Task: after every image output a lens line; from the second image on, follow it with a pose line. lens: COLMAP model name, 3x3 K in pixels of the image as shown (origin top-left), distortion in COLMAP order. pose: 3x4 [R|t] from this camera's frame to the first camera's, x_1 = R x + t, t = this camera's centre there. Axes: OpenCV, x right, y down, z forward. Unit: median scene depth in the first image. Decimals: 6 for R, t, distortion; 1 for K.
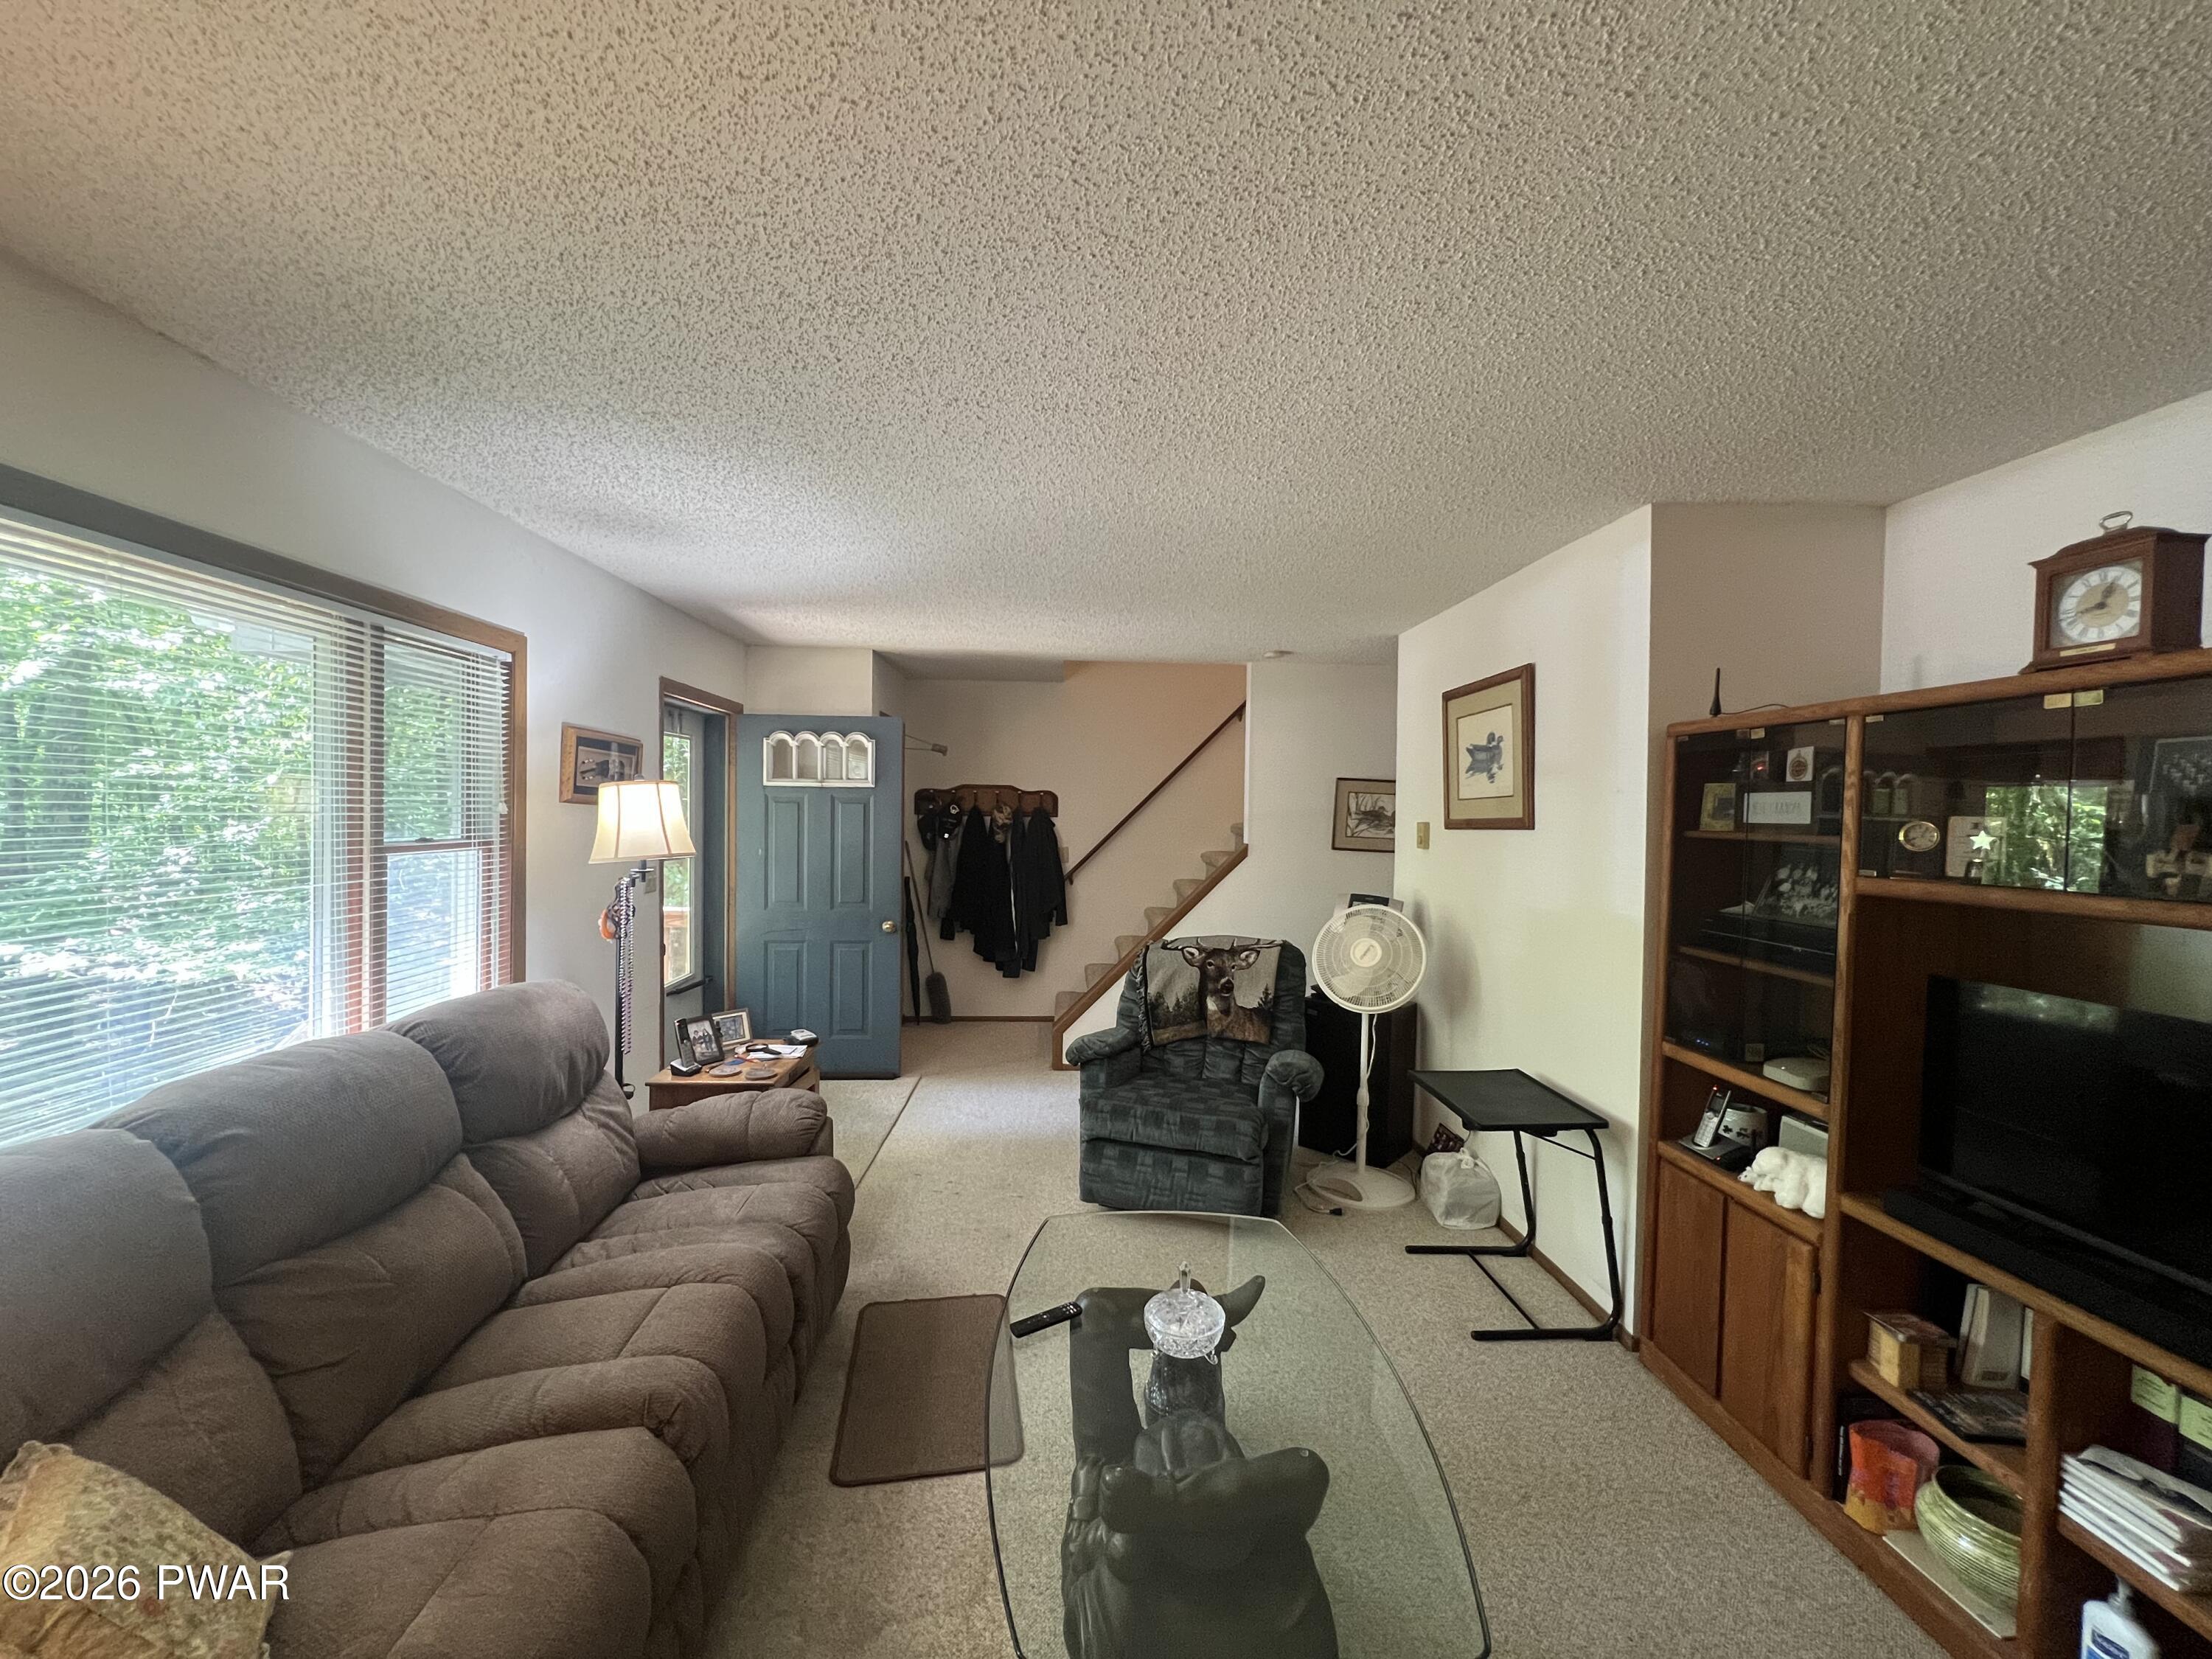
lens RADIAL K [[888.8, 0, 1099.9], [0, 888.8, 828.4], [0, 0, 1]] dist [-0.002606, 0.001080]
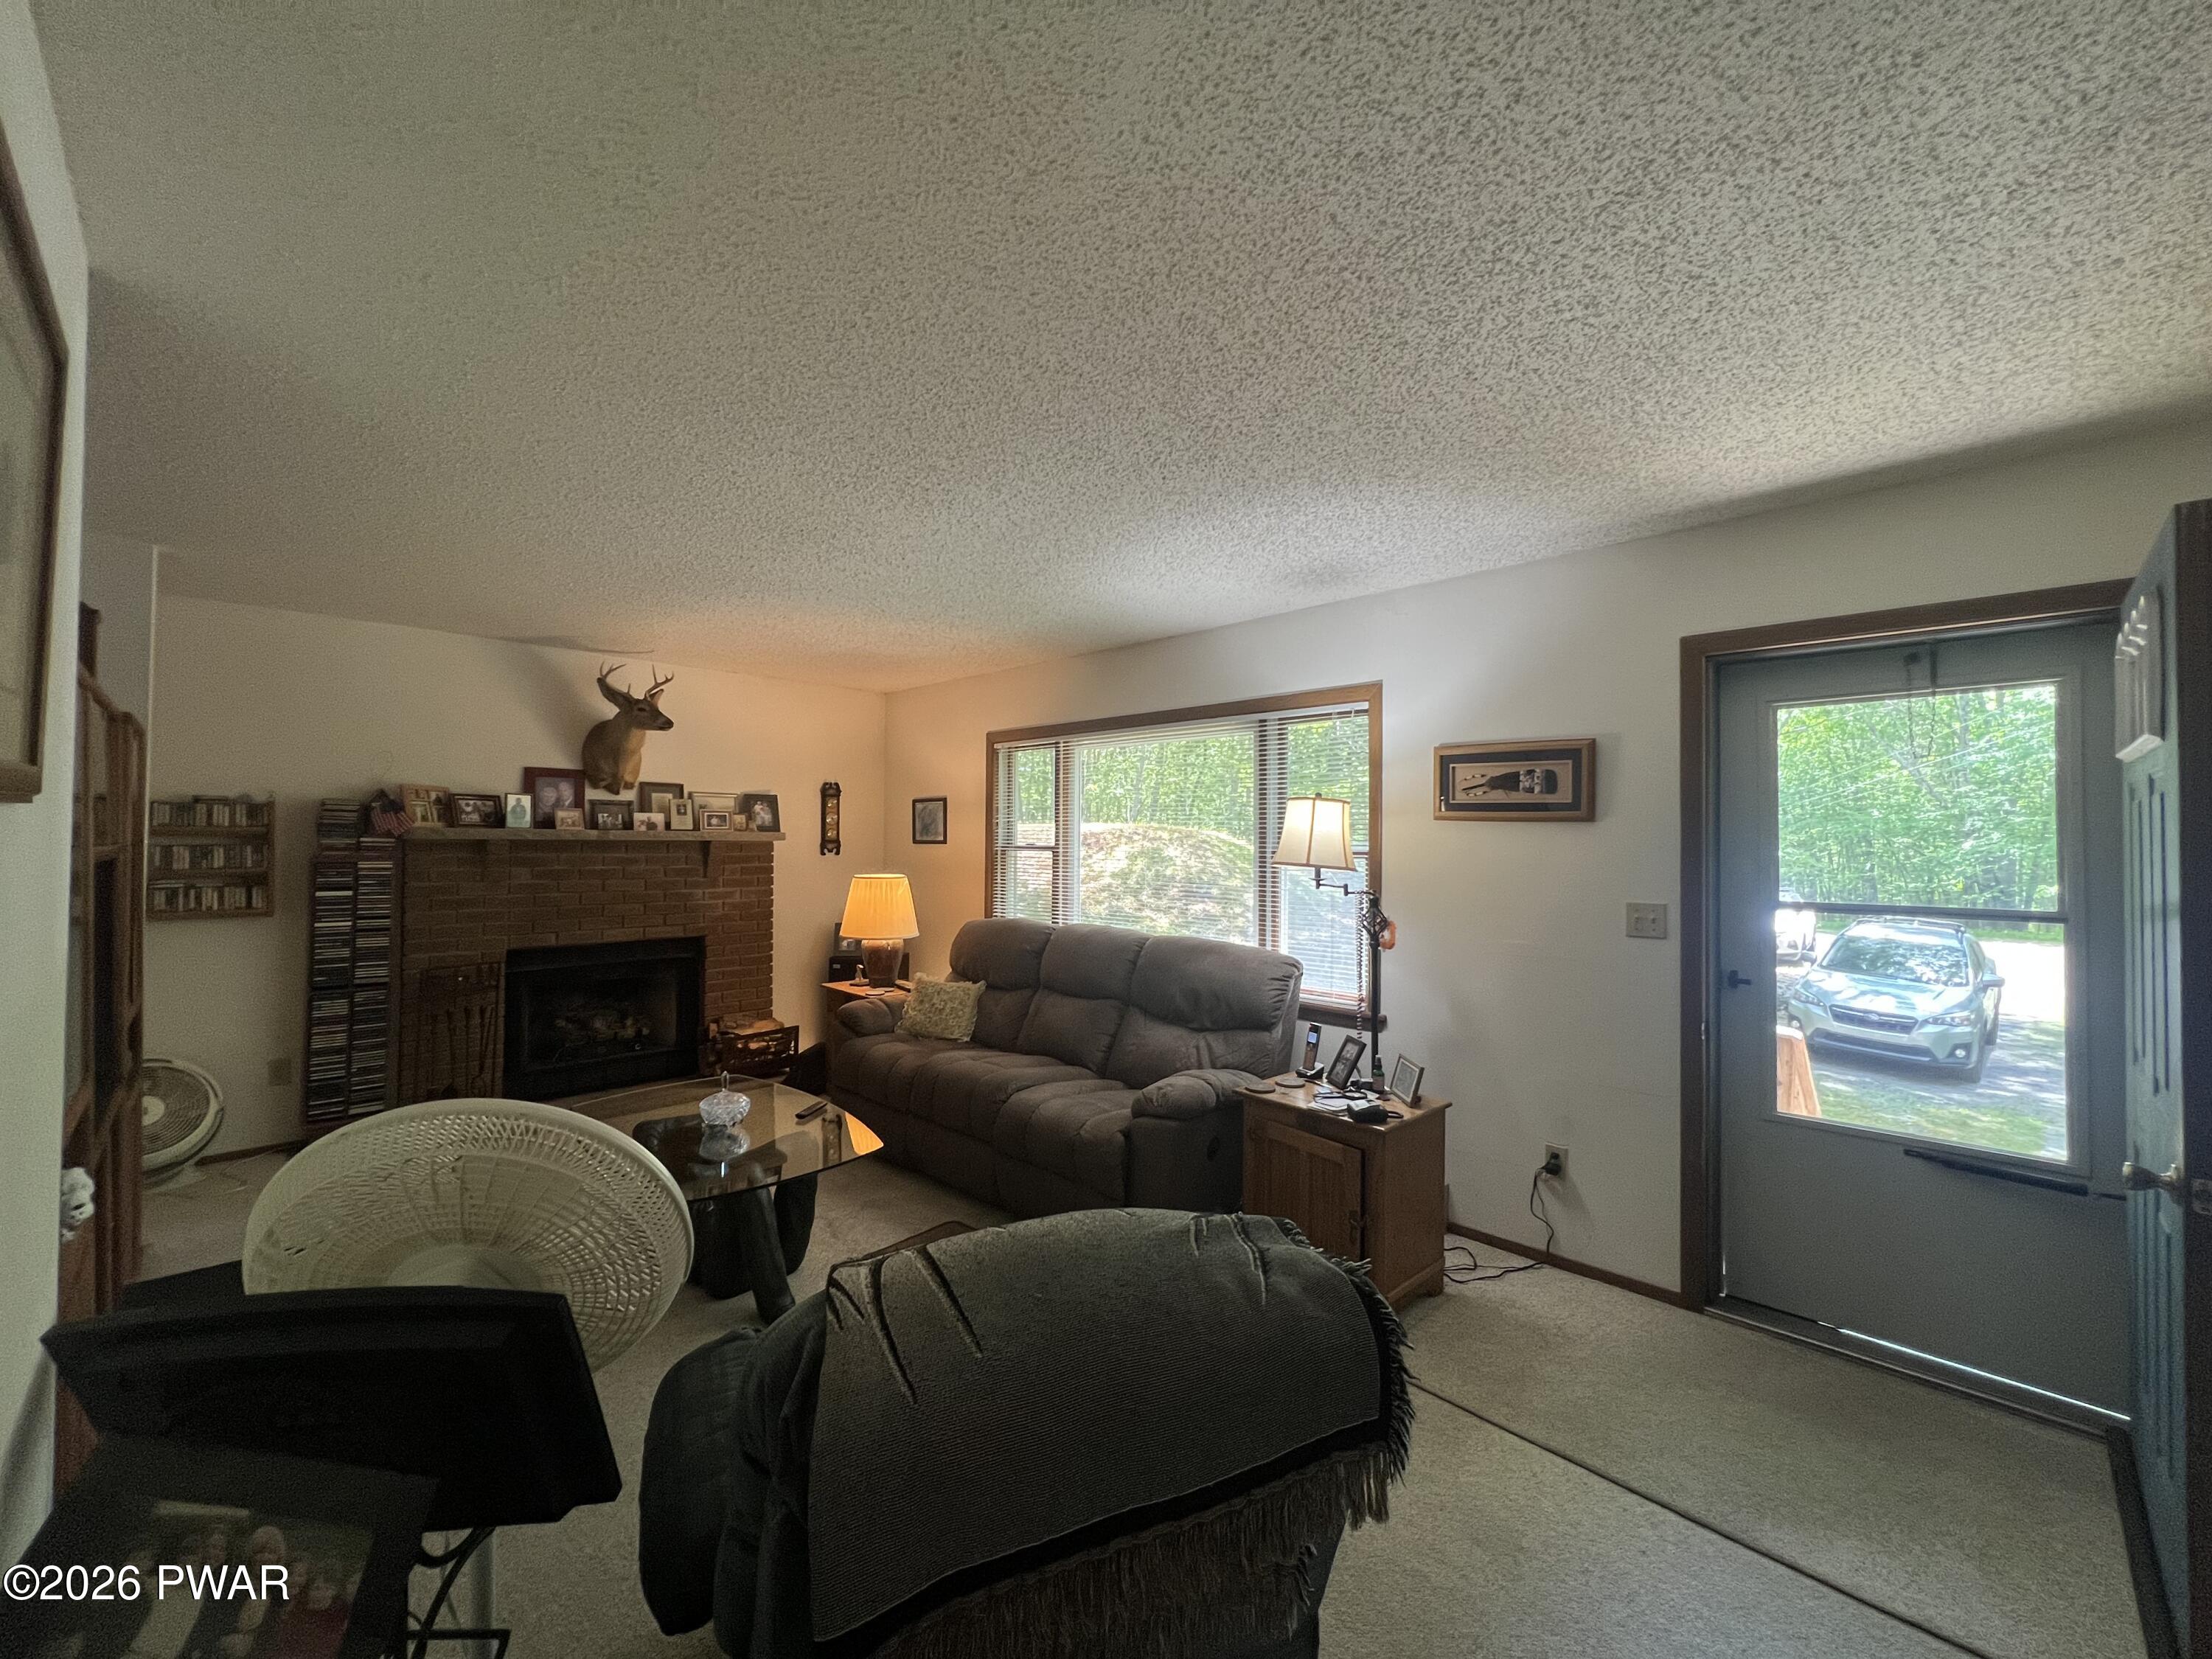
lens RADIAL K [[888.8, 0, 1099.9], [0, 888.8, 828.4], [0, 0, 1]] dist [-0.002606, 0.001080]
pose [[-0.742454, -0.026595, -0.669369, 0.340607], [-0.029505, 0.999540, -0.006987, 0.000165], [0.669247, 0.014562, -0.742897, 1.299763]]
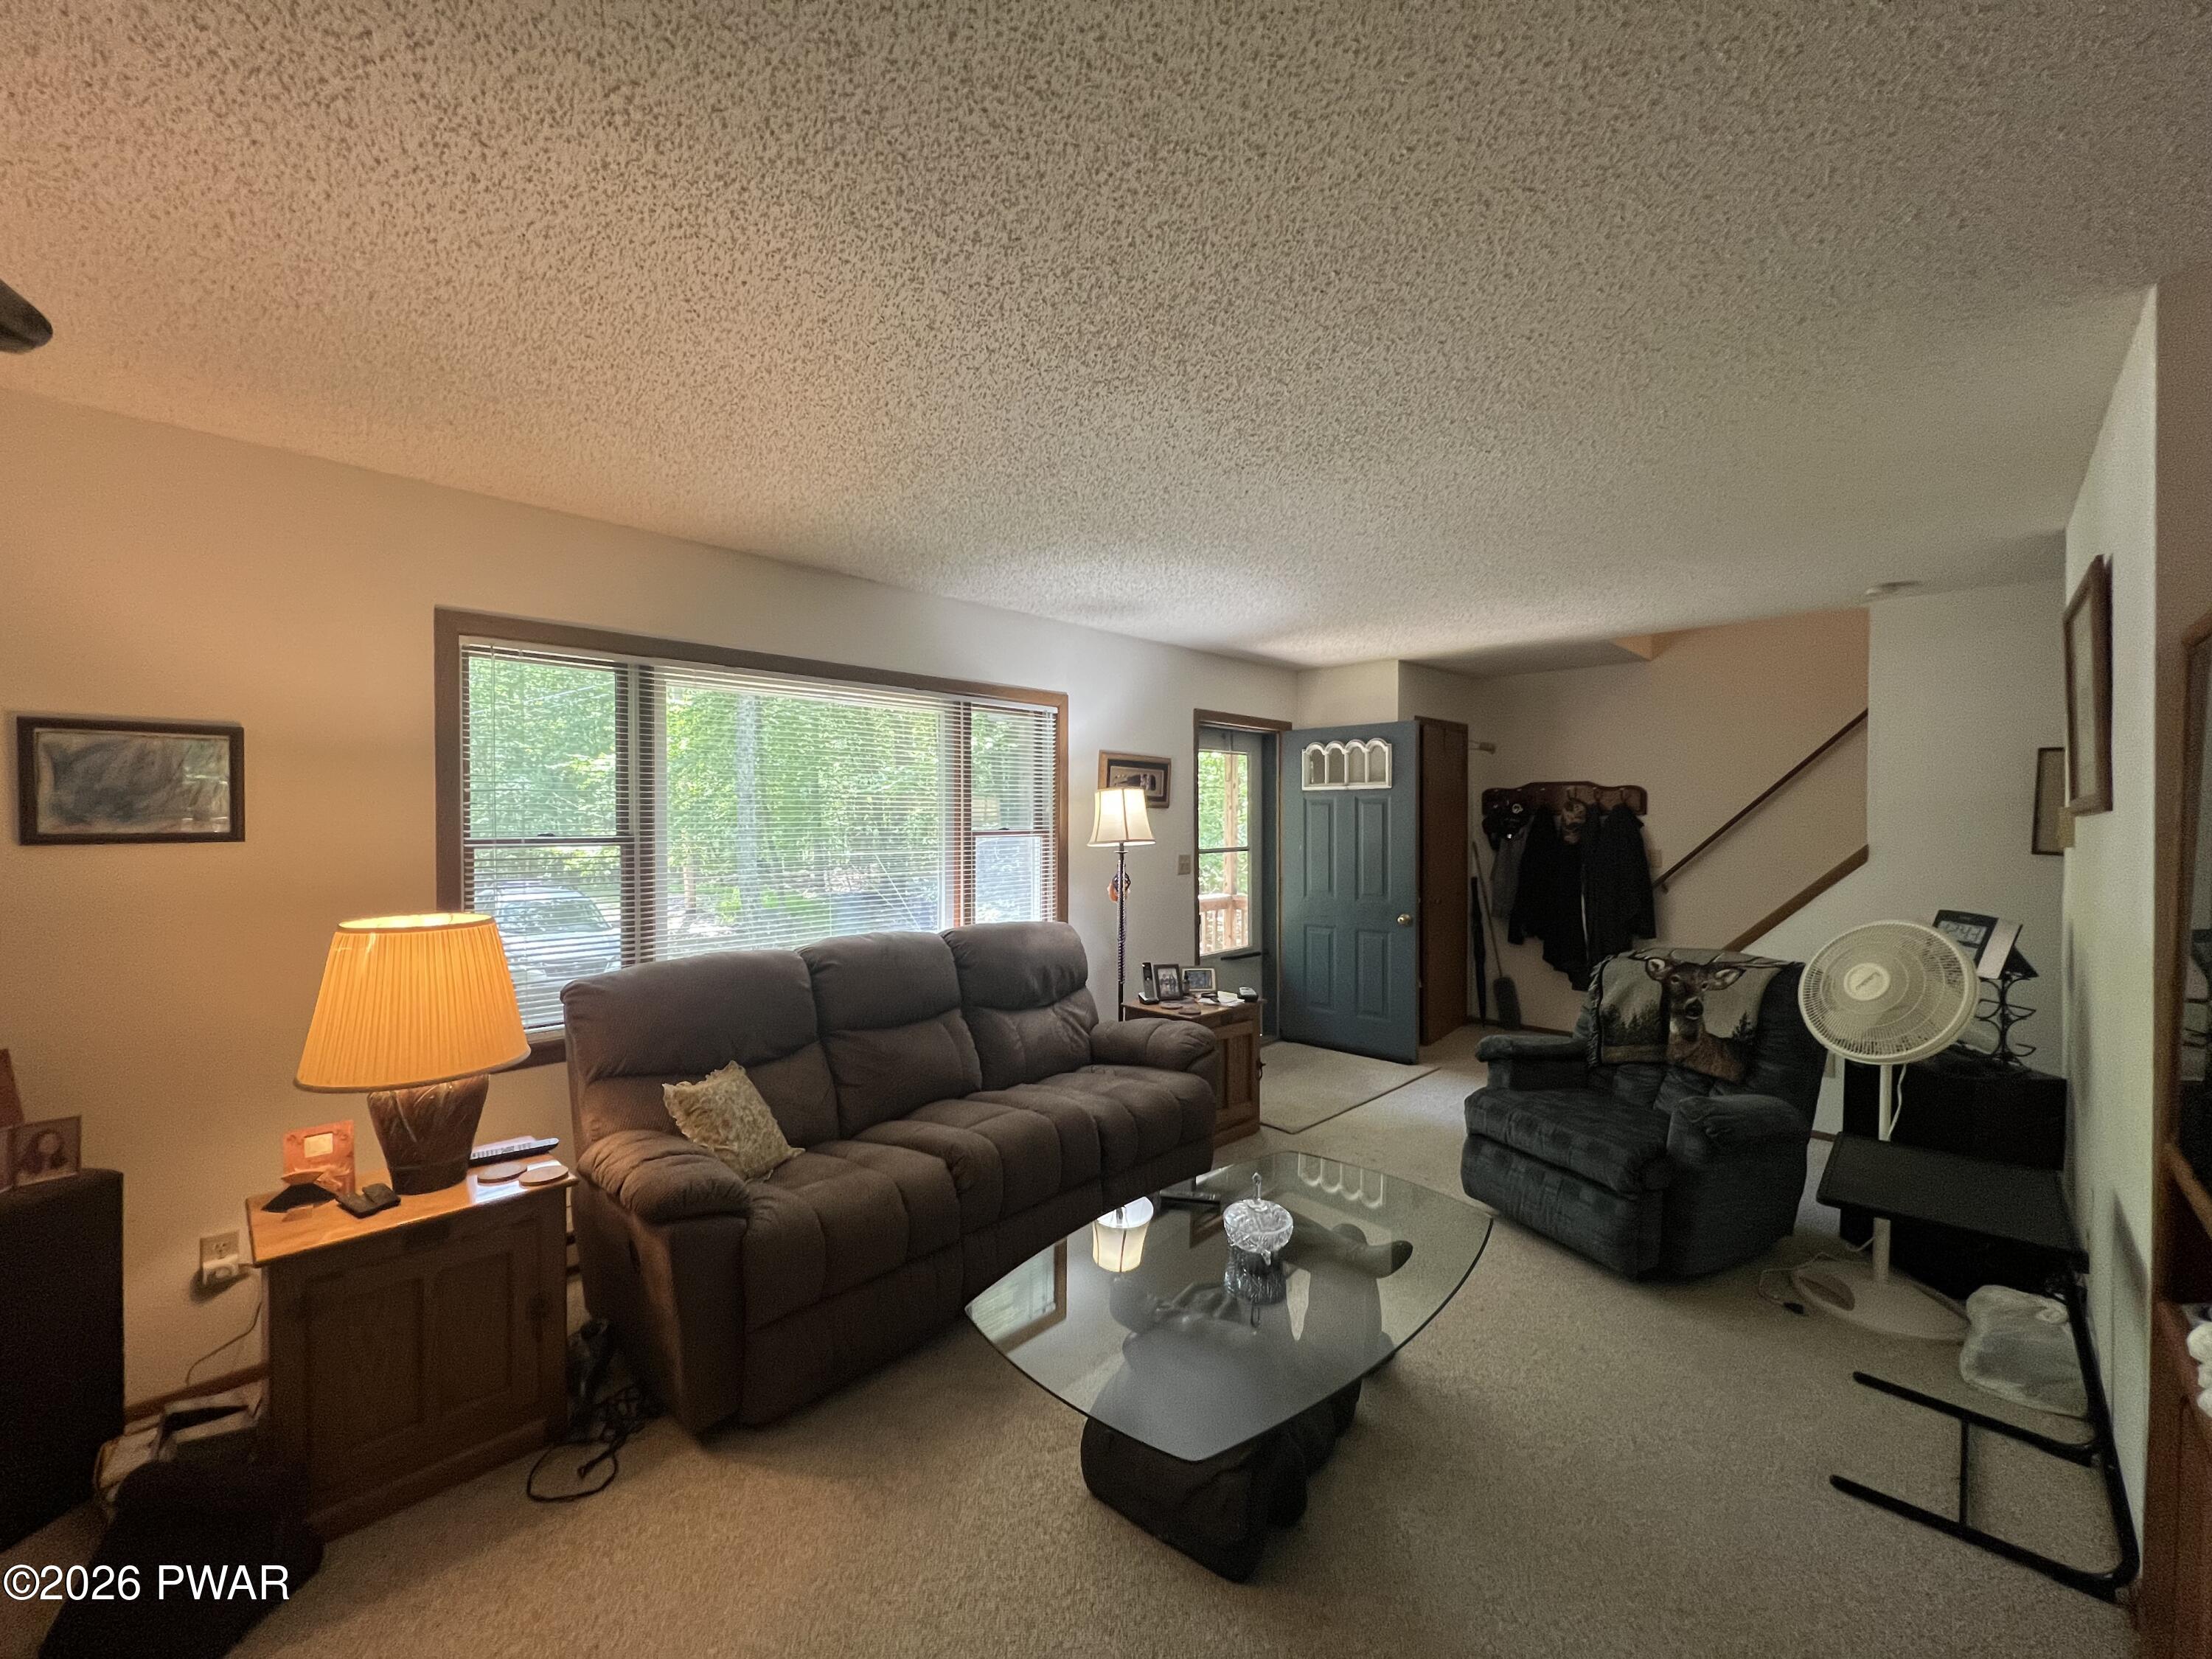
lens RADIAL K [[888.8, 0, 1099.9], [0, 888.8, 828.4], [0, 0, 1]] dist [-0.002606, 0.001080]
pose [[0.679551, -0.005417, -0.733608, 0.387898], [-0.003434, 0.999938, -0.010563, 0.019843], [0.733620, 0.009697, 0.679491, 0.018531]]
